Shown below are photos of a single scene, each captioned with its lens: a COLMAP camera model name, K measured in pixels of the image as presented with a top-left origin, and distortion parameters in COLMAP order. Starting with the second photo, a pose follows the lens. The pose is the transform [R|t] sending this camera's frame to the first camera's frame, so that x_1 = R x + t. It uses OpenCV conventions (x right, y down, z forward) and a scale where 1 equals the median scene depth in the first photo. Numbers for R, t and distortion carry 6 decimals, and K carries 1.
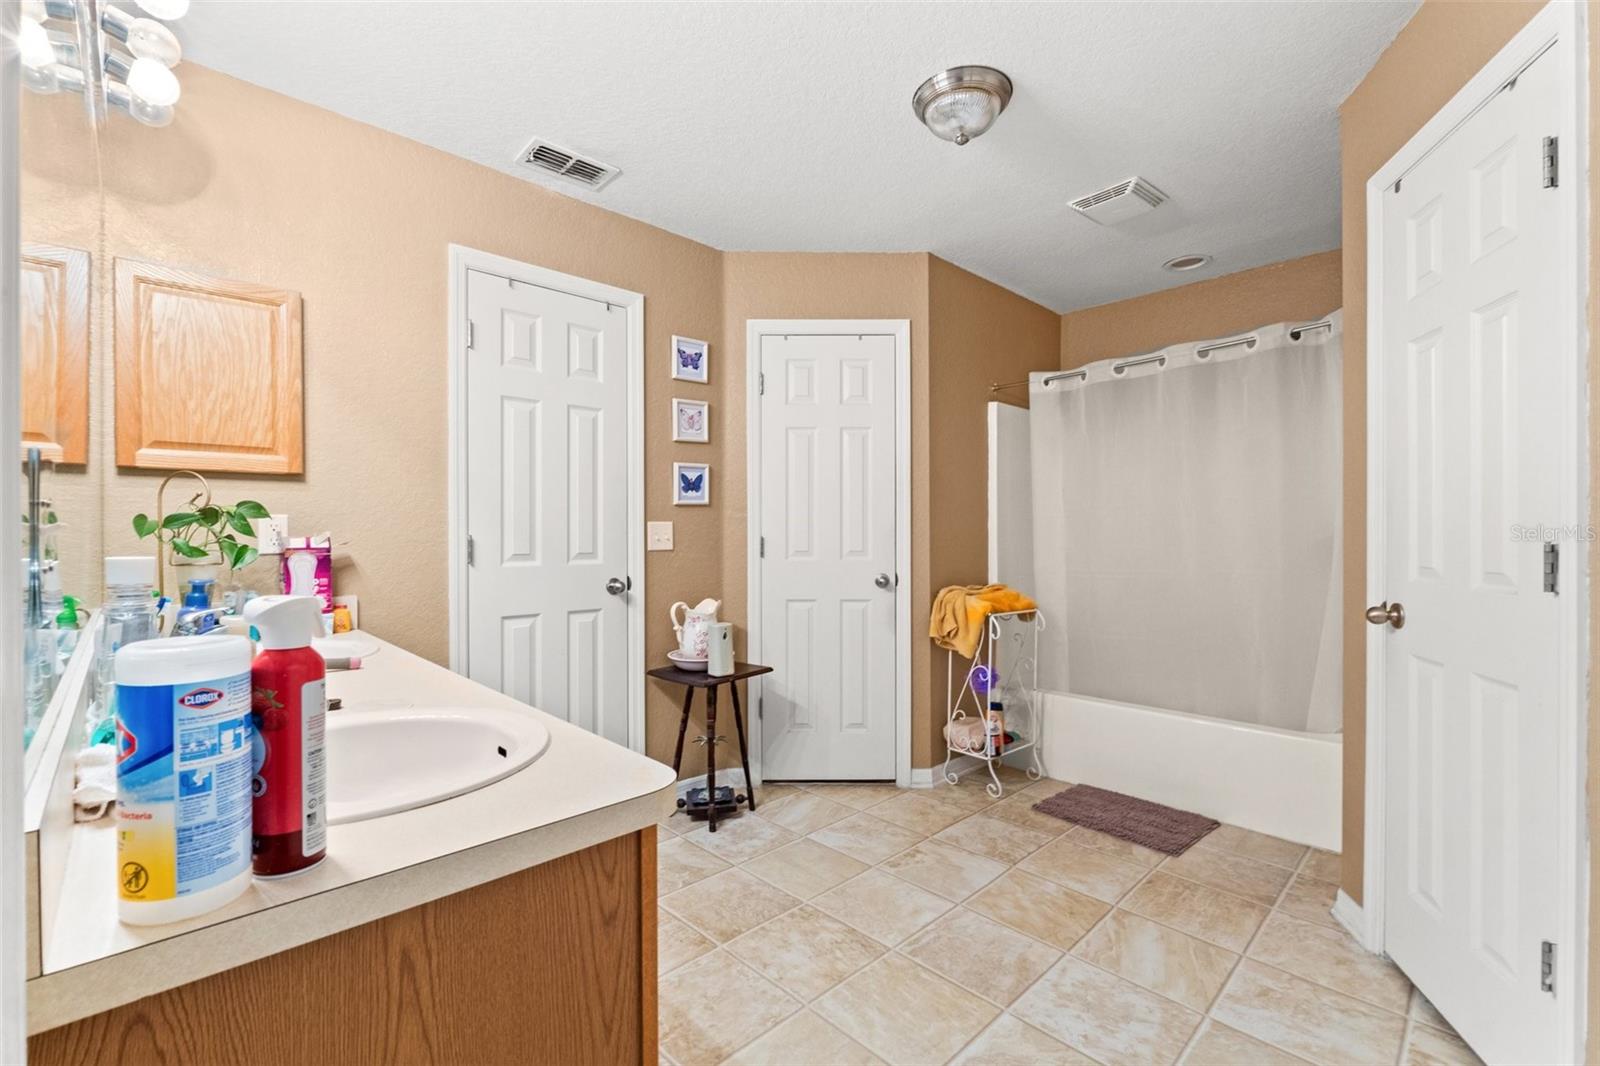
lens RADIAL K [[692.9, 0, 811.4], [0, 692.9, 534.7], [0, 0, 1]] dist [-0.004286, 0.000049]
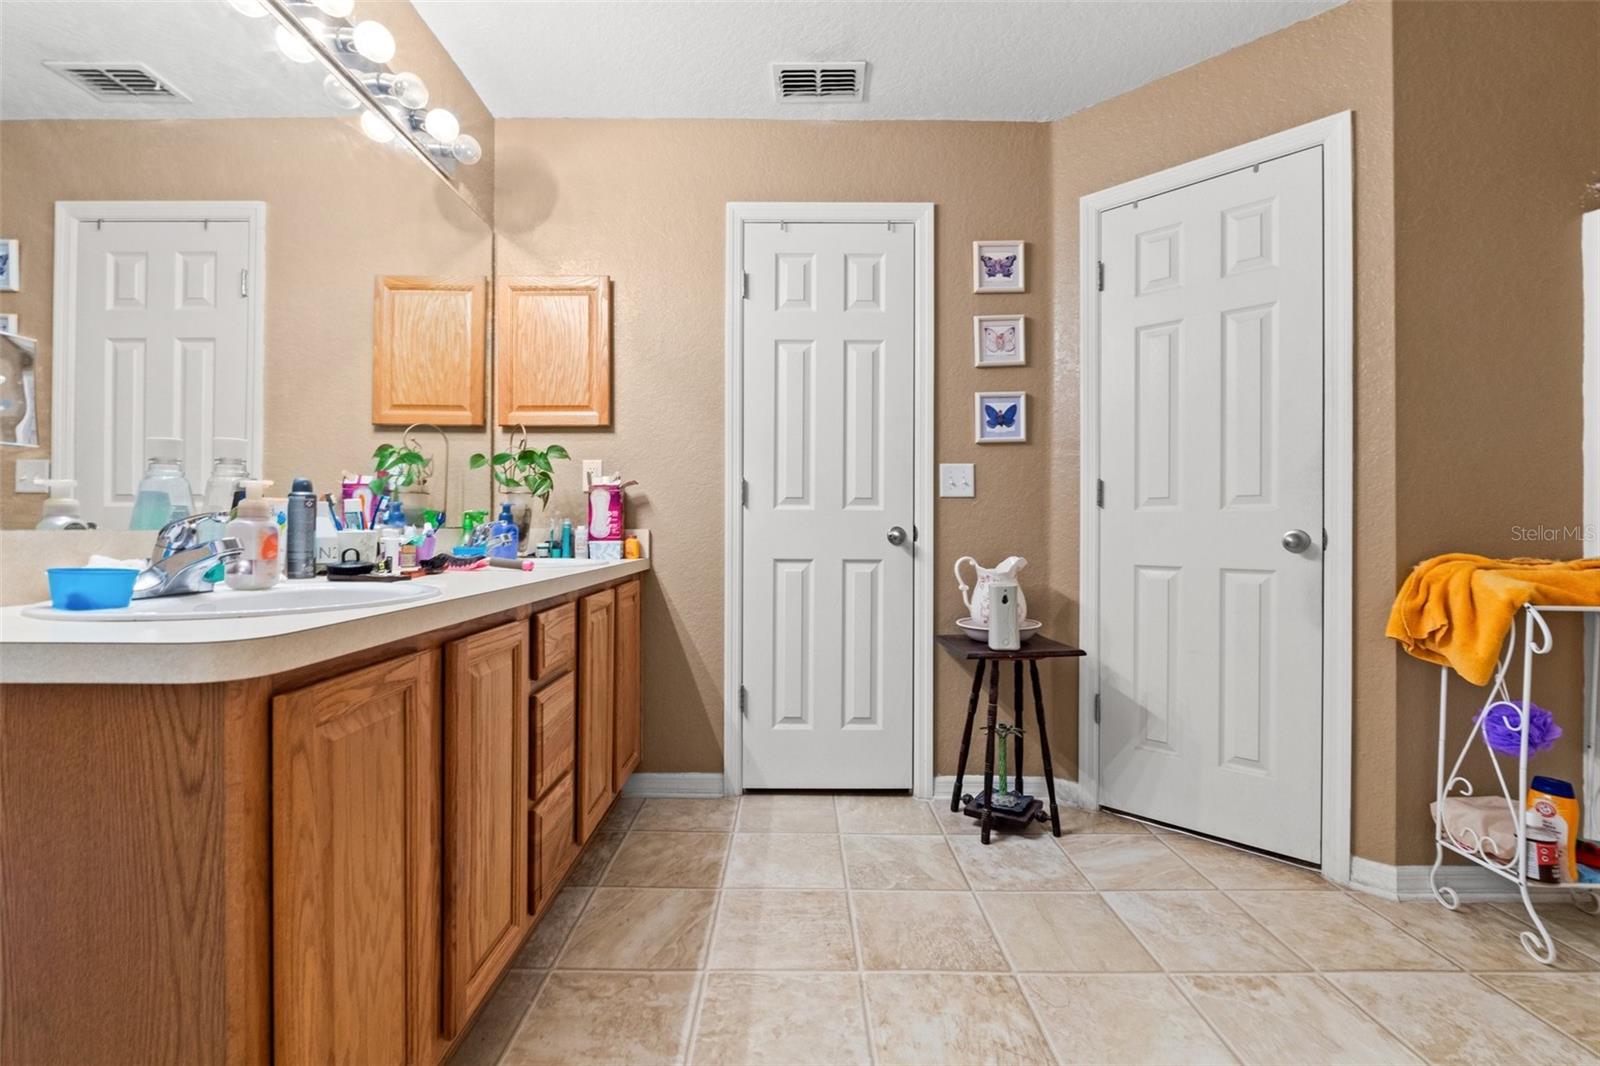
lens RADIAL K [[692.9, 0, 803.0], [0, 692.9, 527.3], [0, 0, 1]] dist [-0.004286, 0.000049]
pose [[0.714128, -0.000153, -0.700015, 0.251306], [-0.005465, 0.999968, -0.005794, 0.067944], [0.699994, 0.007963, 0.714104, 0.269795]]
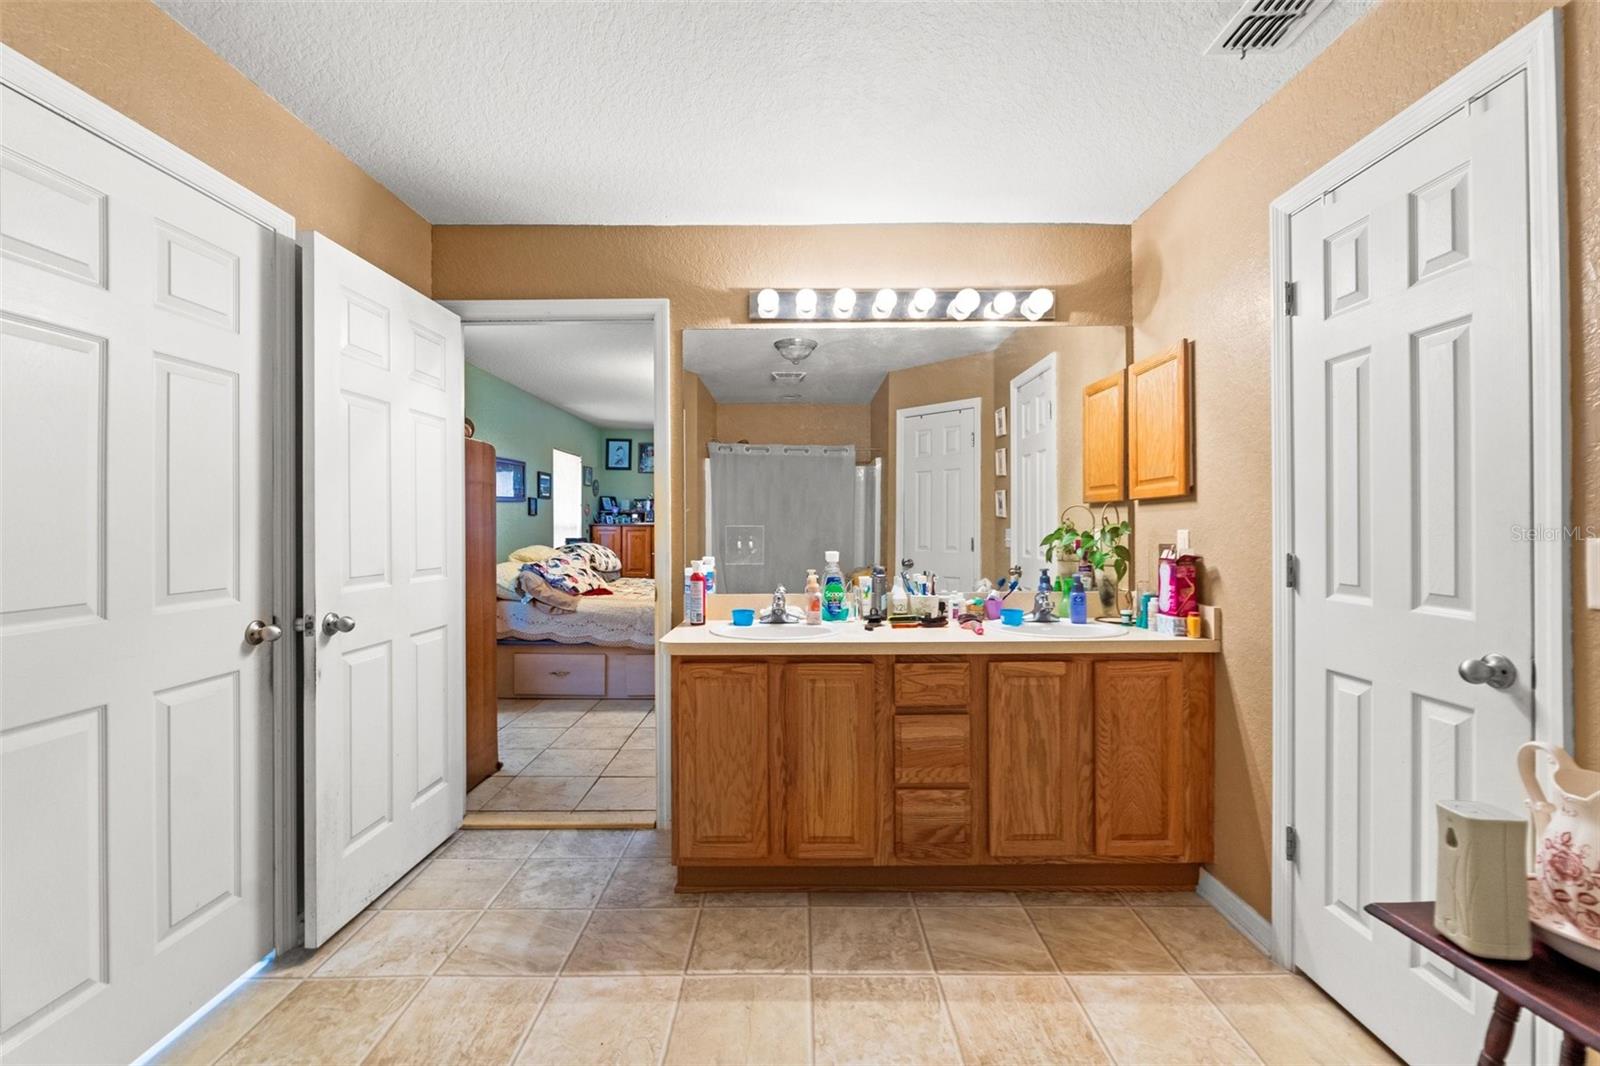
lens RADIAL K [[692.9, 0, 782.8], [0, 692.9, 522.4], [0, 0, 1]] dist [-0.004286, 0.000049]
pose [[-0.722038, -0.000709, -0.691853, 0.394095], [0.003851, 0.999980, -0.005043, -0.027591], [0.691843, -0.006306, -0.722021, 0.982698]]
